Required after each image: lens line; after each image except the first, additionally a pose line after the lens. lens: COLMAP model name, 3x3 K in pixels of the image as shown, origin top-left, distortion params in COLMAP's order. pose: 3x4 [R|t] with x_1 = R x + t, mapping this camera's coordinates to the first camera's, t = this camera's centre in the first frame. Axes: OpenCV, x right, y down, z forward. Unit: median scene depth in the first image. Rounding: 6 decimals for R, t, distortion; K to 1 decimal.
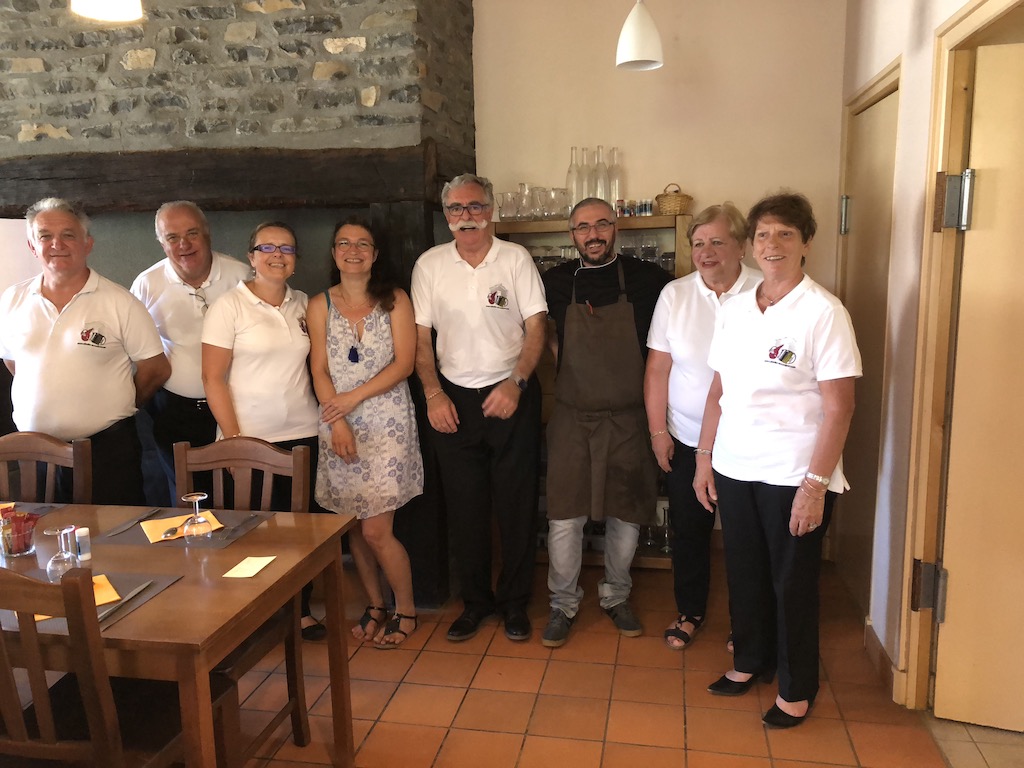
lens RADIAL K [[833.0, 0, 513.1], [0, 833.0, 385.2], [0, 0, 1]] dist [0.010847, -0.006164]
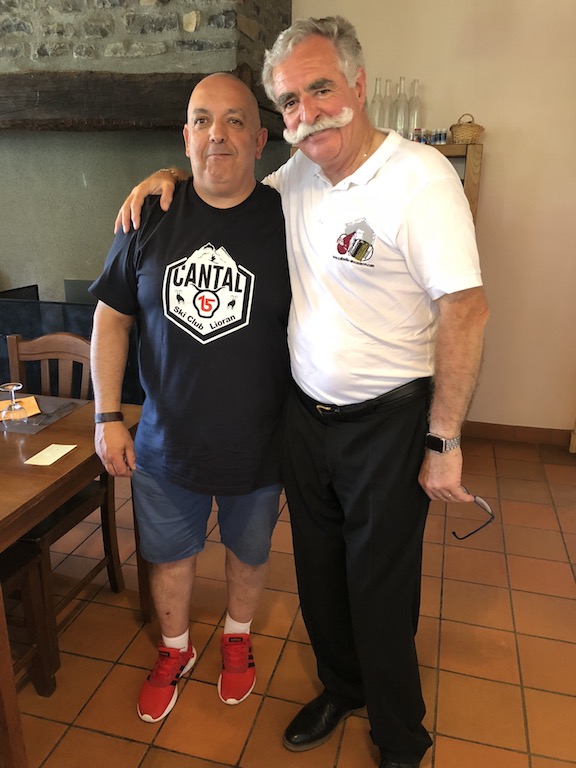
lens RADIAL K [[623.3, 0, 284.0], [0, 623.3, 381.4], [0, 0, 1]] dist [0.007522, -0.007838]
pose [[0.996714, 0.047303, -0.065753, 0.024627], [-0.037346, 0.988701, 0.145173, -0.005167], [0.071877, -0.142240, 0.987219, 0.136769]]
